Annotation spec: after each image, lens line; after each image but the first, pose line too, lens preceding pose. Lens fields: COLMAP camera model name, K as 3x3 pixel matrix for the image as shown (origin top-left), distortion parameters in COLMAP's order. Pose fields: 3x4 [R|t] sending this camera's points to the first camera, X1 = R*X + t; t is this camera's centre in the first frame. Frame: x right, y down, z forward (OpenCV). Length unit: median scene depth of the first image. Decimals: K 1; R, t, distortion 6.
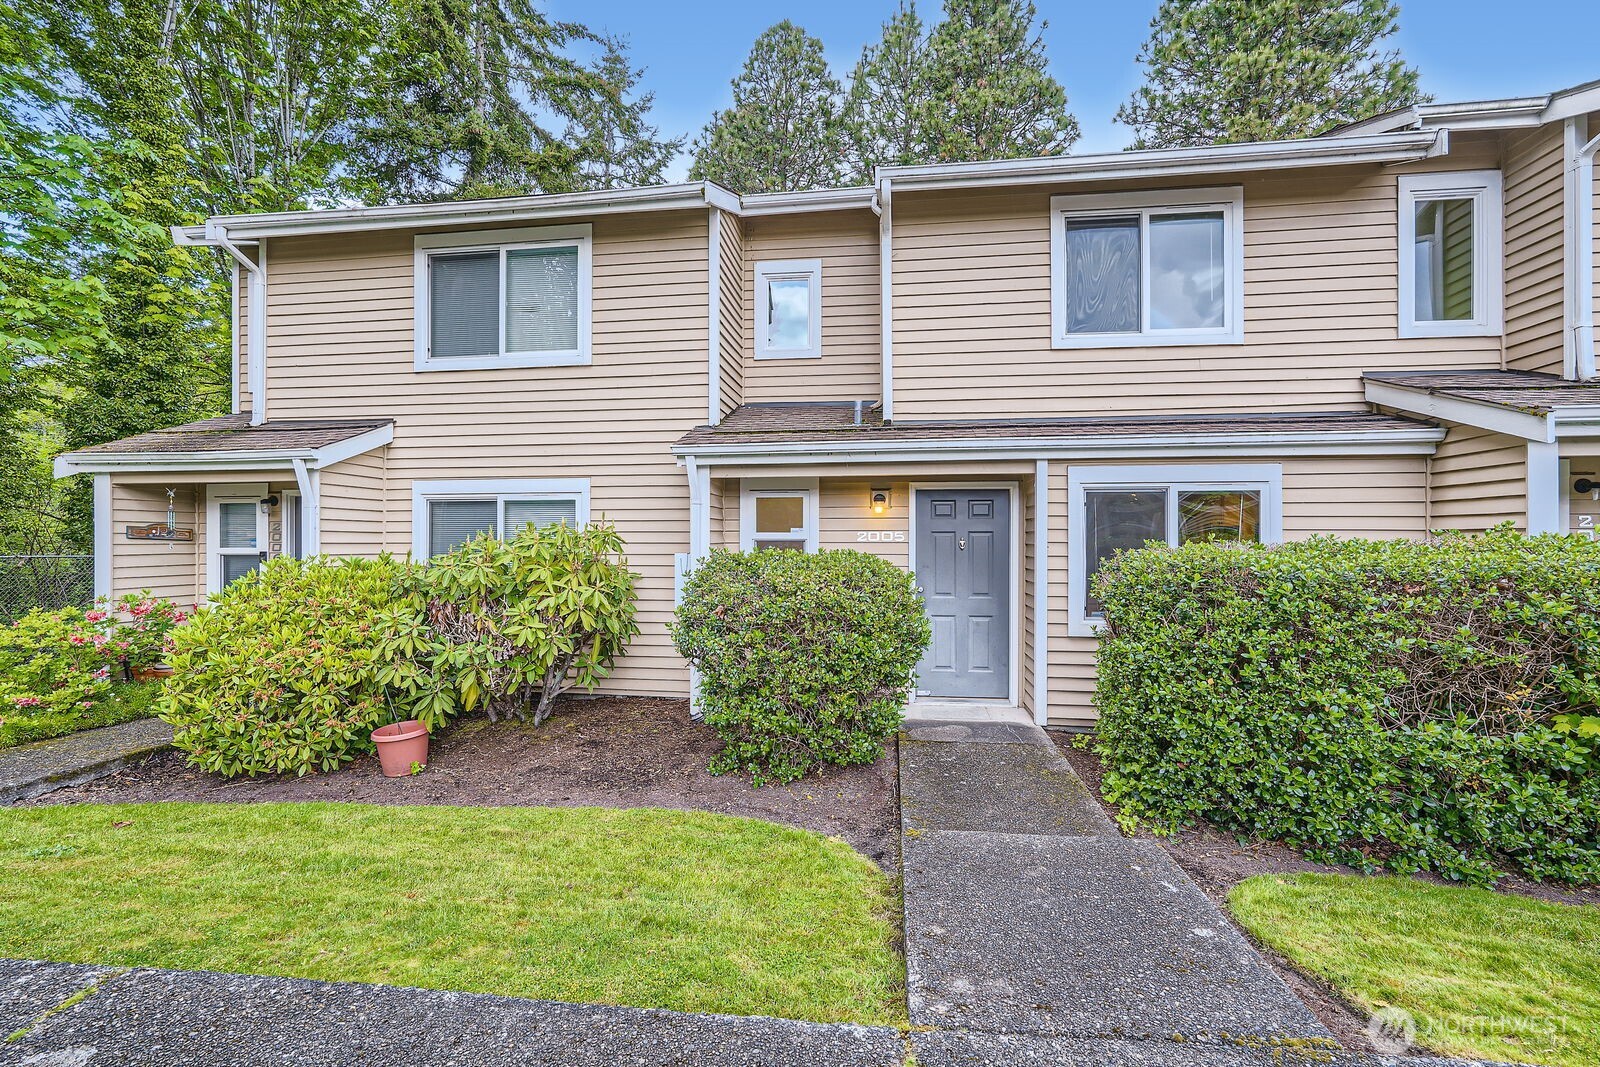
lens RADIAL K [[697.6, 0, 800.2], [0, 697.6, 545.8], [0, 0, 1]] dist [-0.017986, 0.009676]
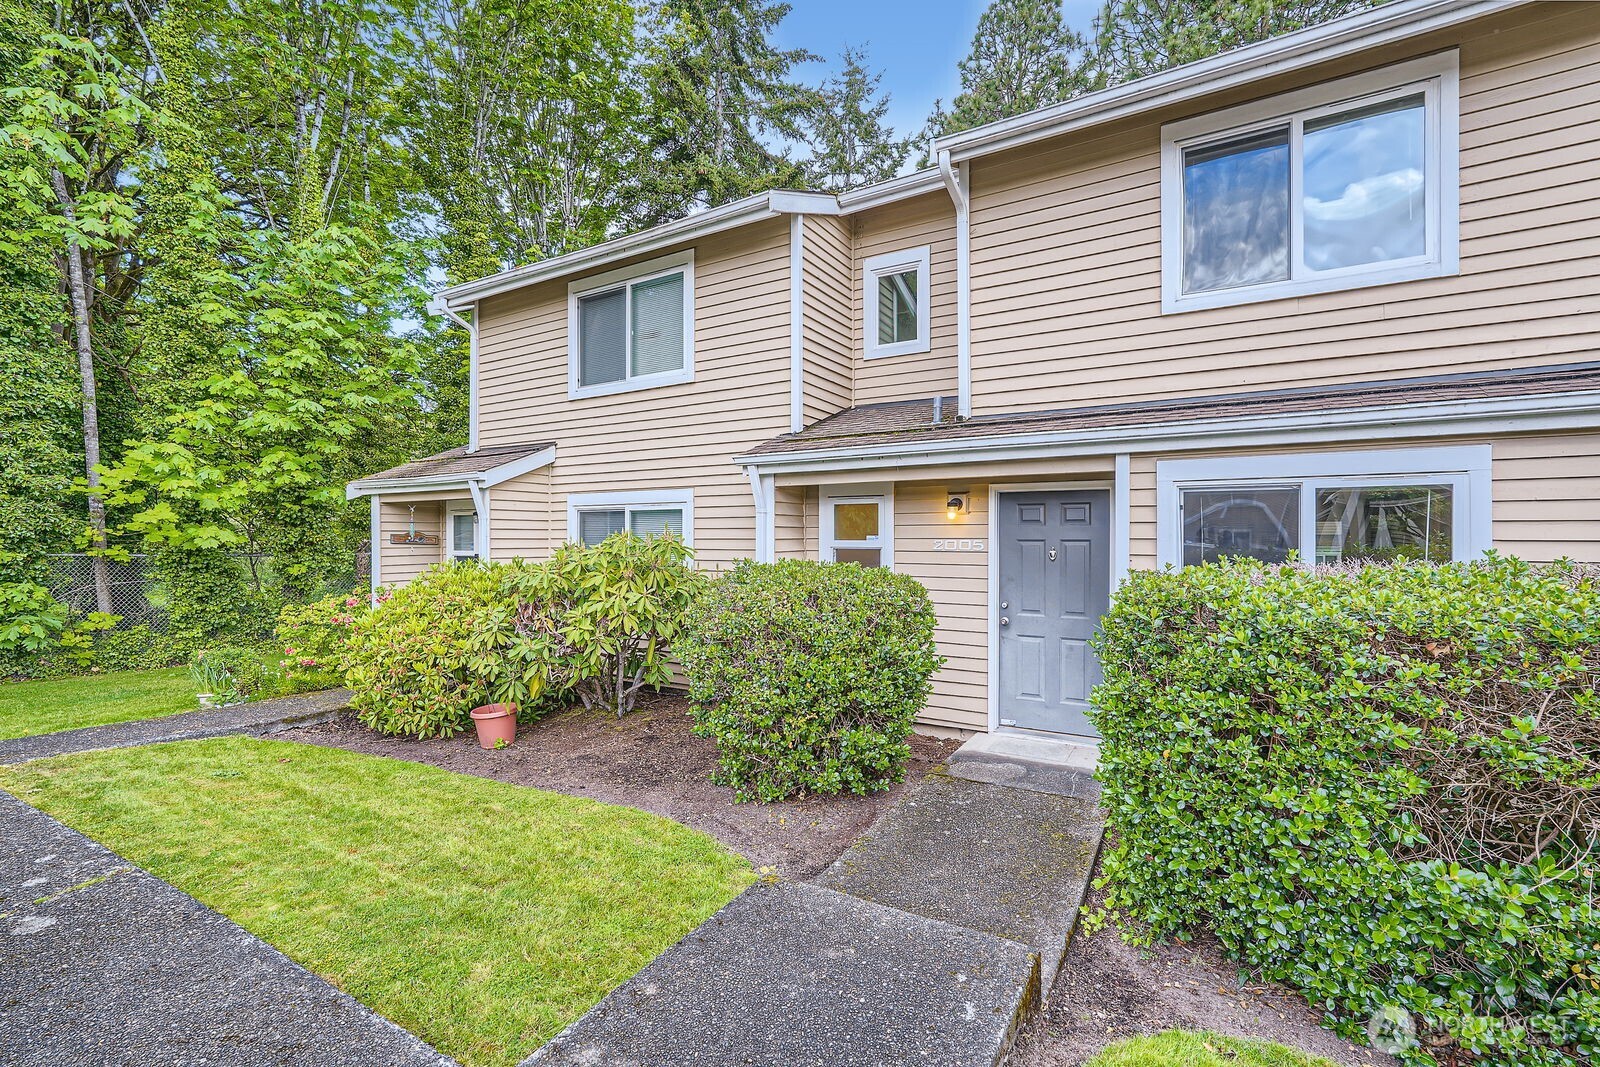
lens RADIAL K [[697.6, 0, 800.2], [0, 697.6, 545.8], [0, 0, 1]] dist [-0.017986, 0.009676]
pose [[0.921112, 0.004825, -0.389267, 0.280368], [-0.002848, 0.999980, 0.005657, -0.017097], [0.389287, -0.004102, 0.921108, 0.086173]]
